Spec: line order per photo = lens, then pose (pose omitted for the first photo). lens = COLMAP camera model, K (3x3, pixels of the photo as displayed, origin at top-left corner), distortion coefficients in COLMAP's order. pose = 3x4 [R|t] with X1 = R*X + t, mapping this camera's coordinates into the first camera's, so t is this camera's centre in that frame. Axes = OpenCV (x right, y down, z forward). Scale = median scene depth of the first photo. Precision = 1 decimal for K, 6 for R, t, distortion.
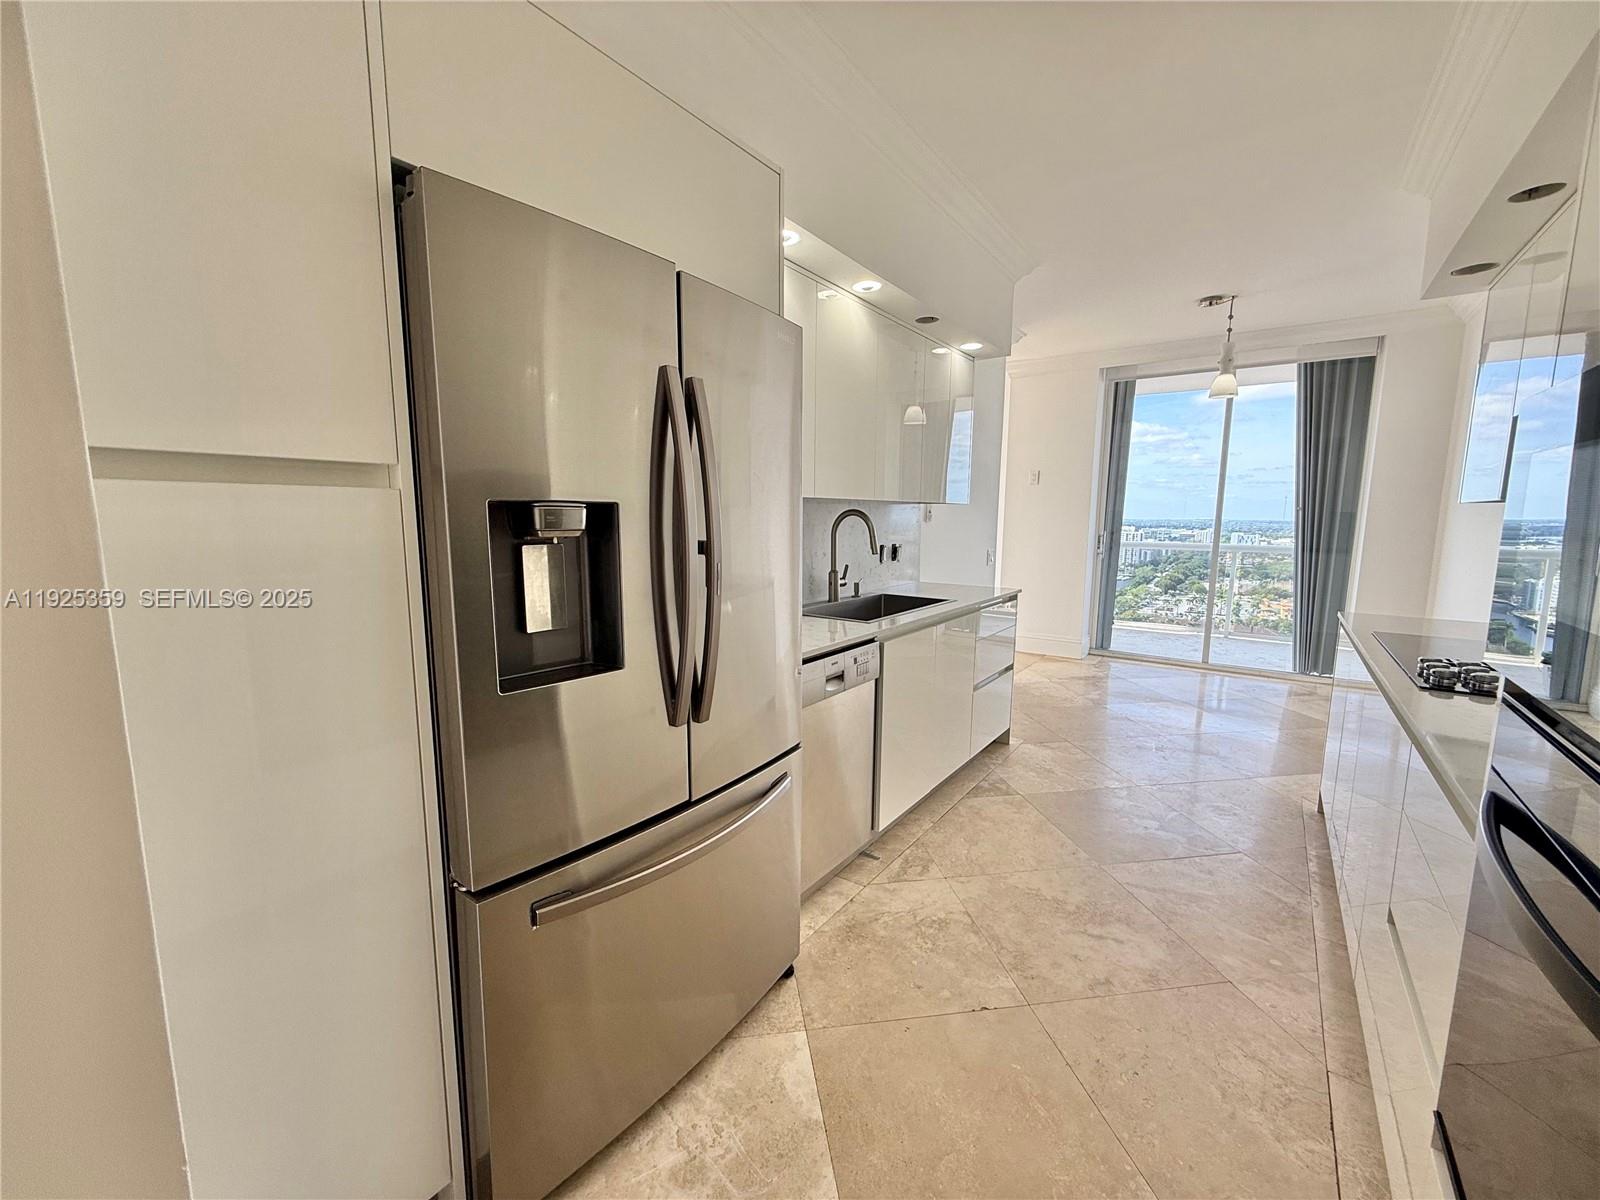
lens RADIAL K [[636.8, 0, 804.7], [0, 636.8, 601.1], [0, 0, 1]] dist [0.002637, -0.000004]
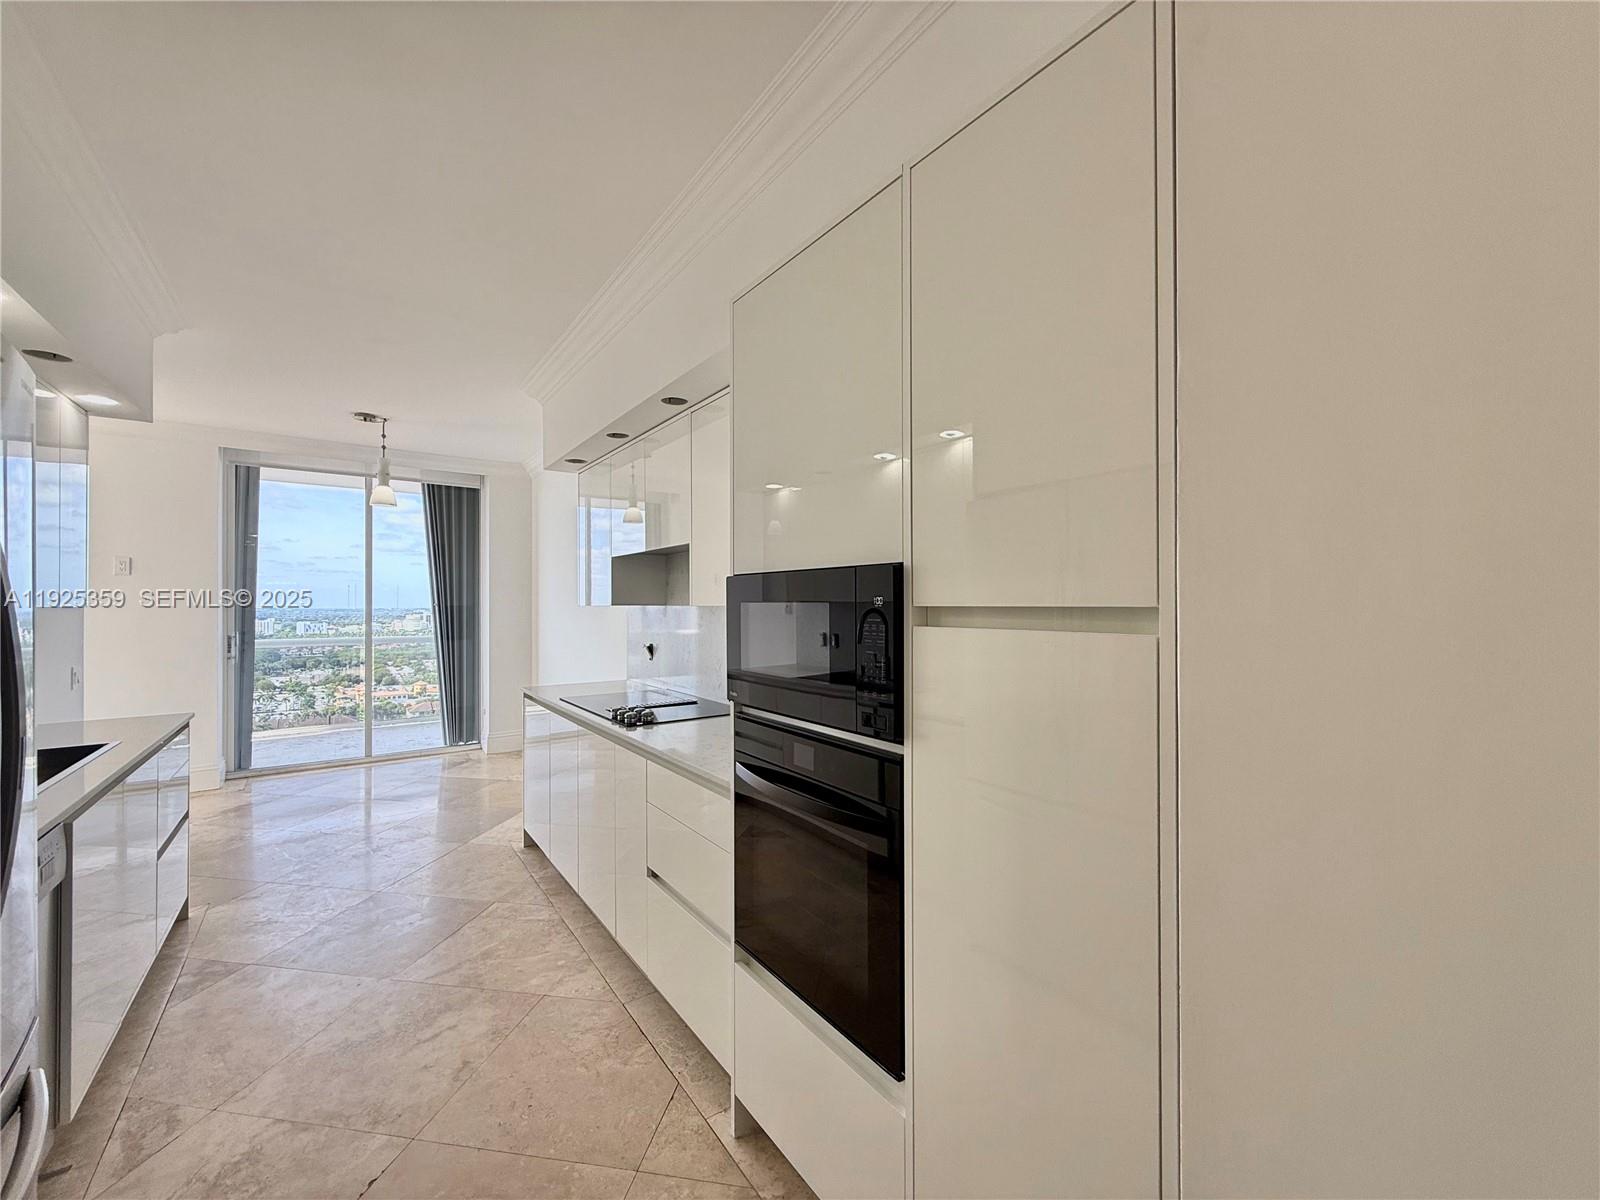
lens RADIAL K [[636.8, 0, 797.5], [0, 636.8, 590.9], [0, 0, 1]] dist [0.002637, -0.000004]
pose [[0.311991, 0.011531, 0.950015, -0.252137], [0.133748, 0.989436, -0.055934, -0.031445], [-0.940624, 0.144513, 0.307153, 0.030640]]
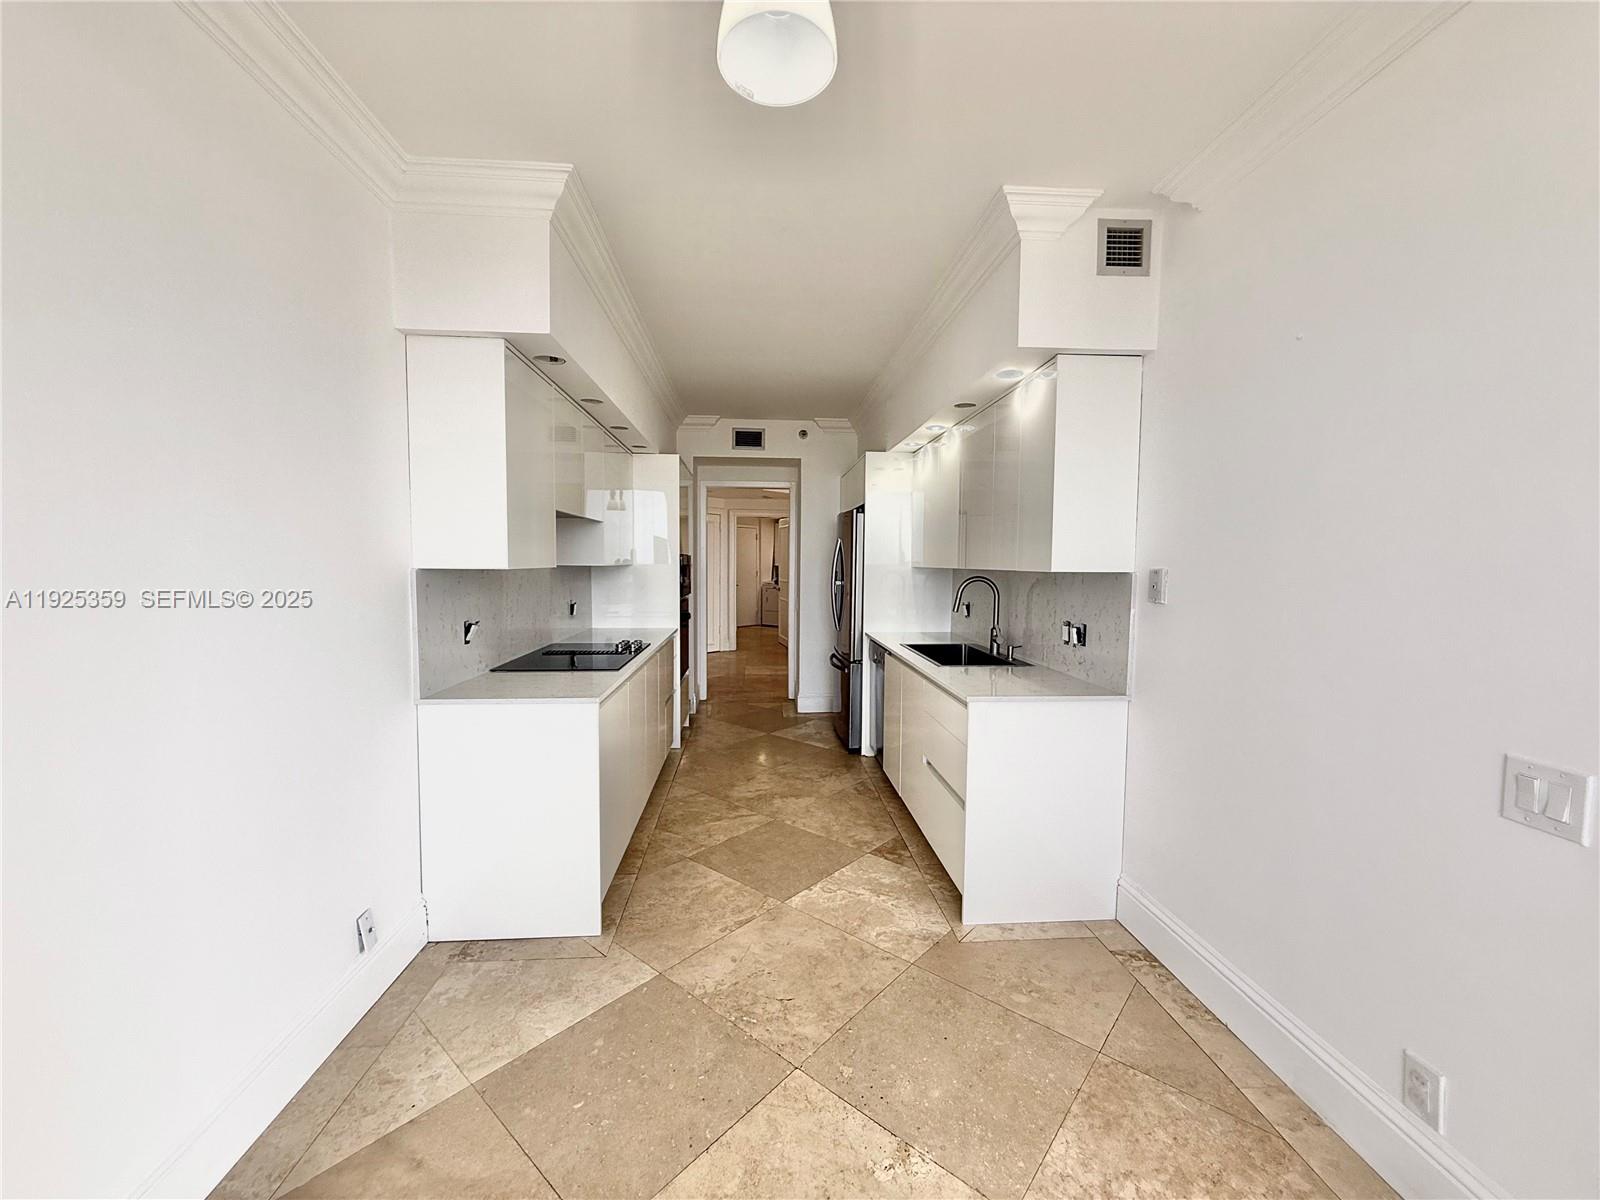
lens RADIAL K [[636.8, 0, 800.0], [0, 636.8, 601.4], [0, 0, 1]] dist [0.002637, -0.000004]
pose [[-0.764073, 0.024376, -0.644669, 1.220630], [-0.103905, 0.981590, 0.160267, -0.279157], [0.636707, 0.189440, -0.747474, 1.843578]]
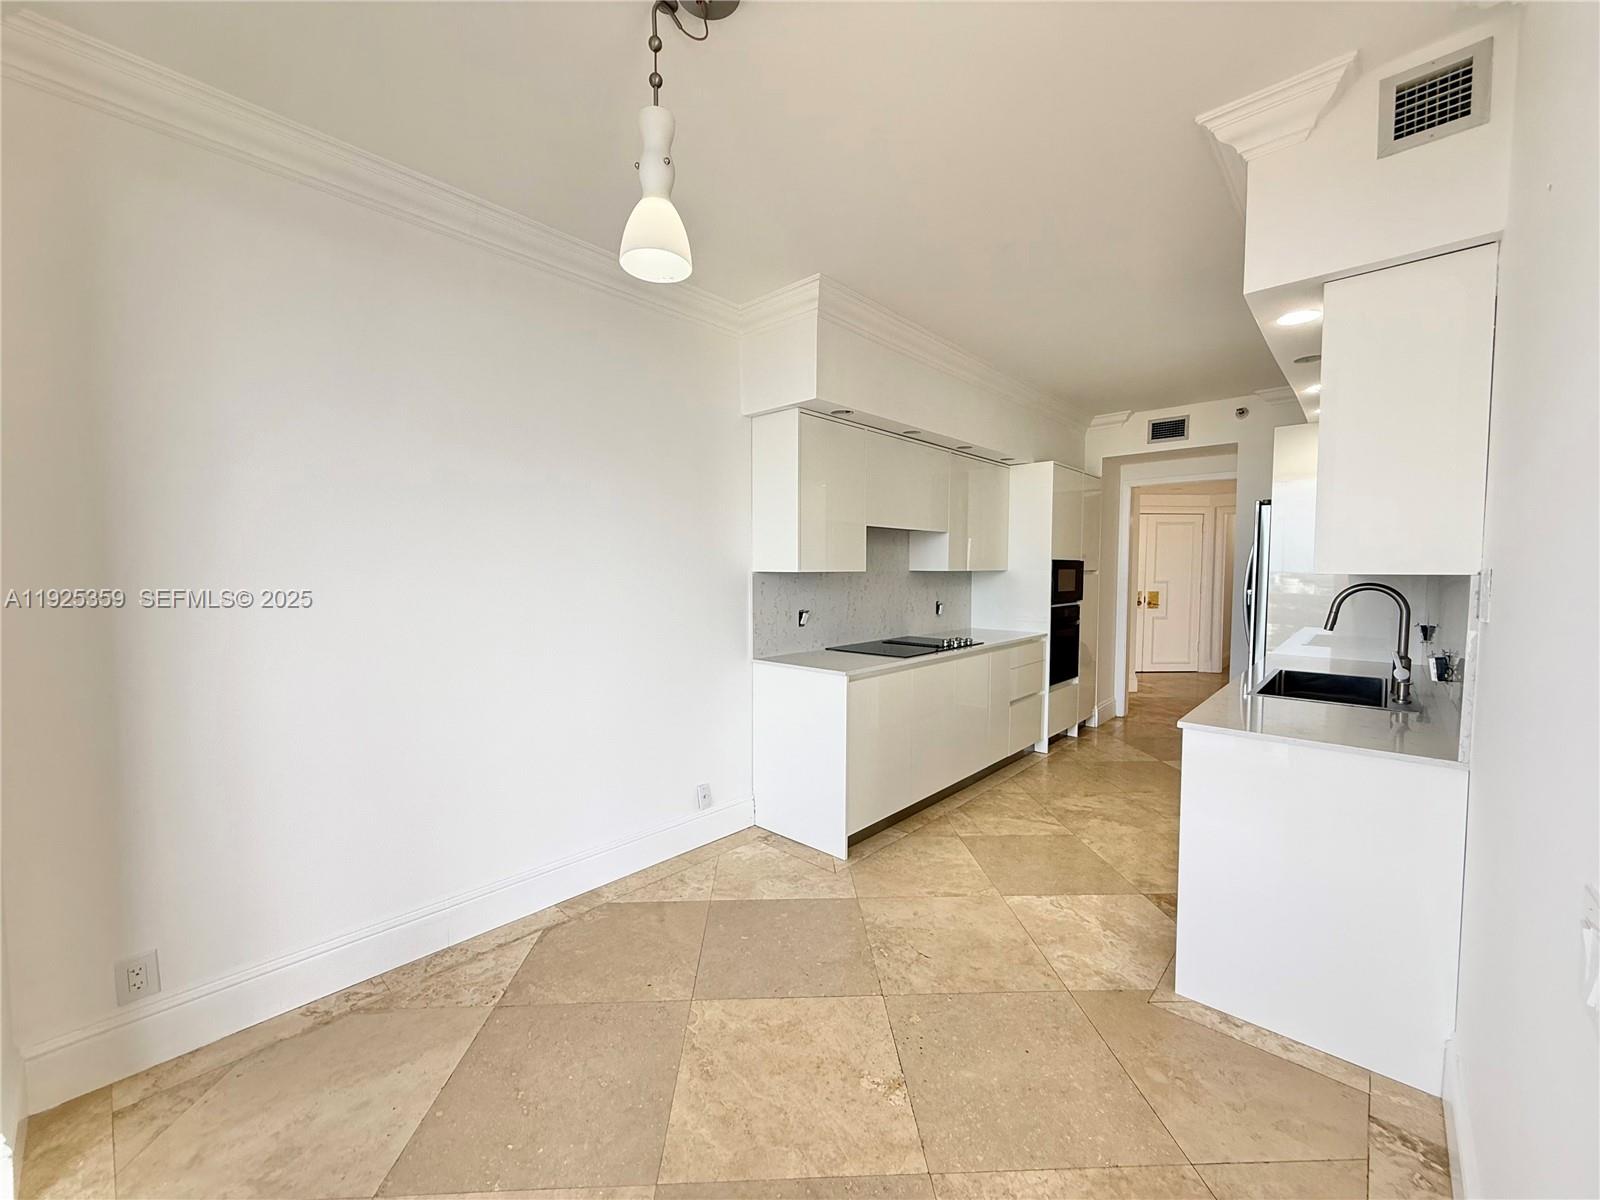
lens RADIAL K [[636.8, 0, 802.3], [0, 636.8, 602.0], [0, 0, 1]] dist [0.002637, -0.000004]
pose [[-0.993891, -0.017492, 0.108969, 0.828015], [0.003581, 0.981728, 0.190258, -0.314751], [-0.110306, 0.189486, -0.975668, 2.115624]]
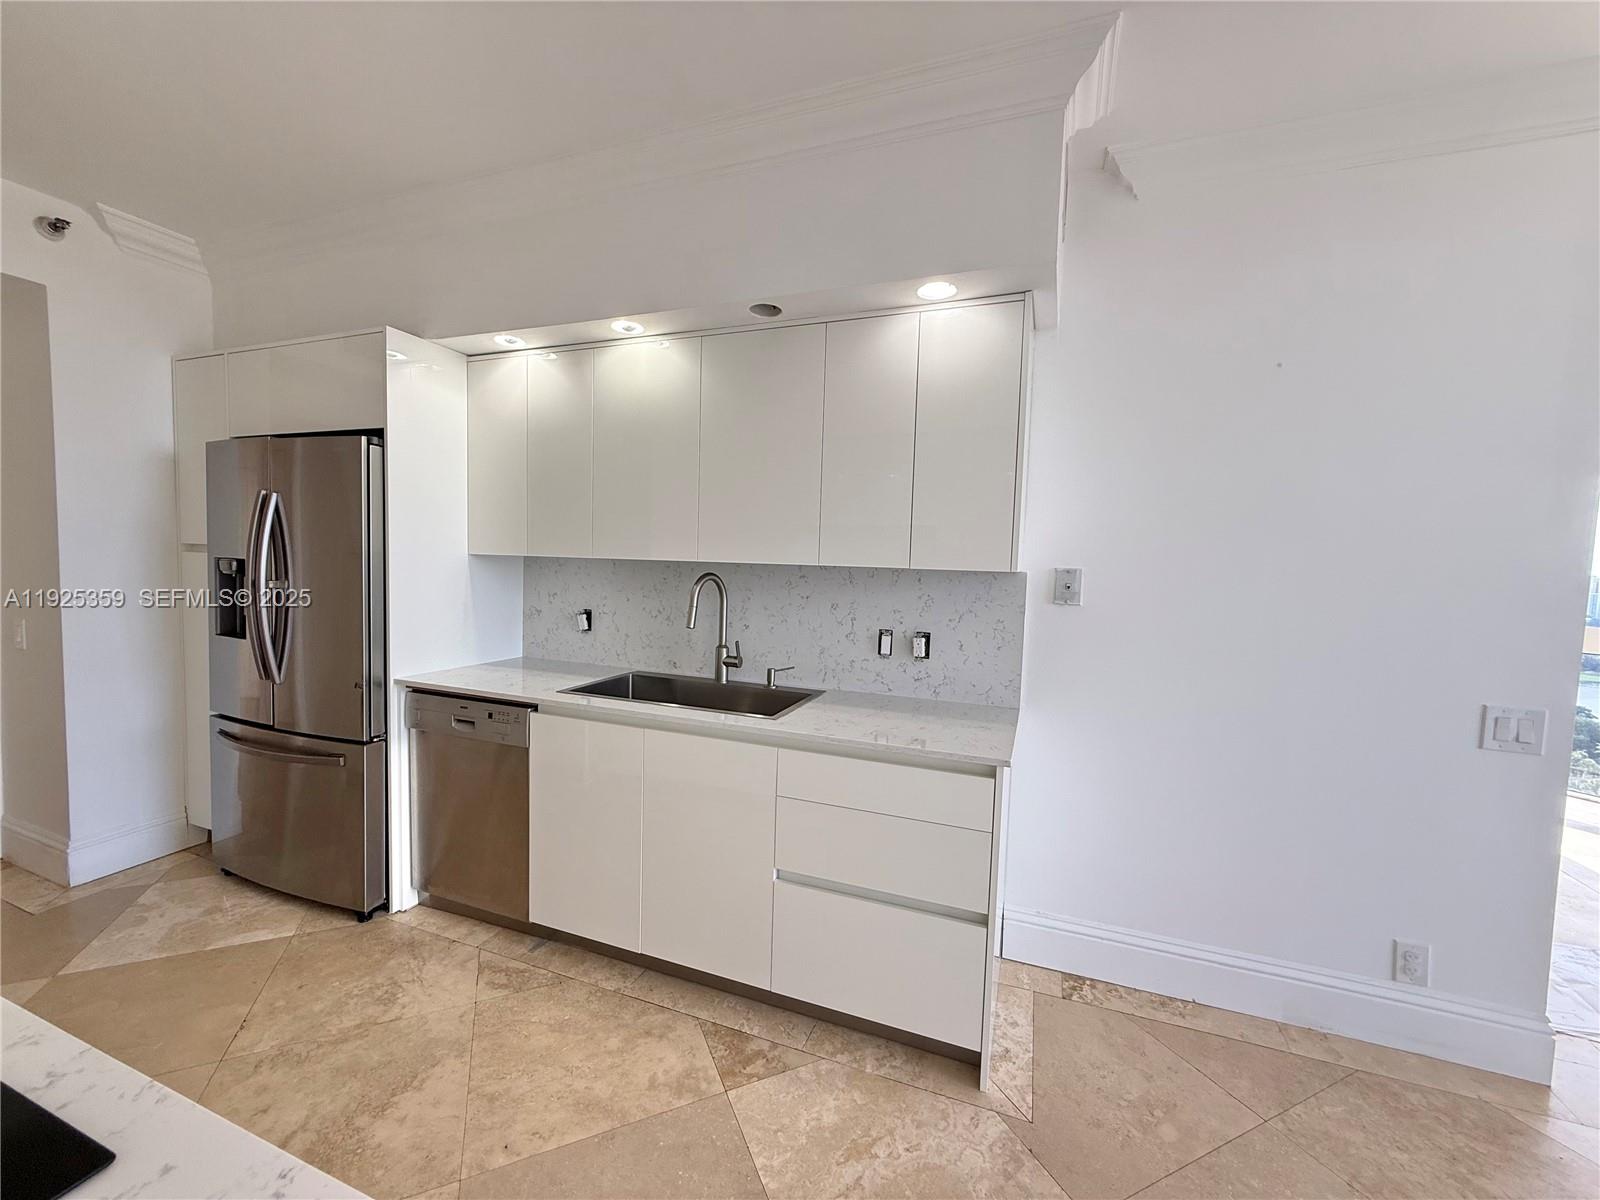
lens RADIAL K [[636.8, 0, 800.7], [0, 636.8, 599.3], [0, 0, 1]] dist [0.002637, -0.000004]
pose [[0.262807, 0.055266, -0.963264, 0.983365], [-0.160795, 0.986905, 0.012753, -0.151968], [0.951356, 0.151536, 0.268252, 0.967841]]
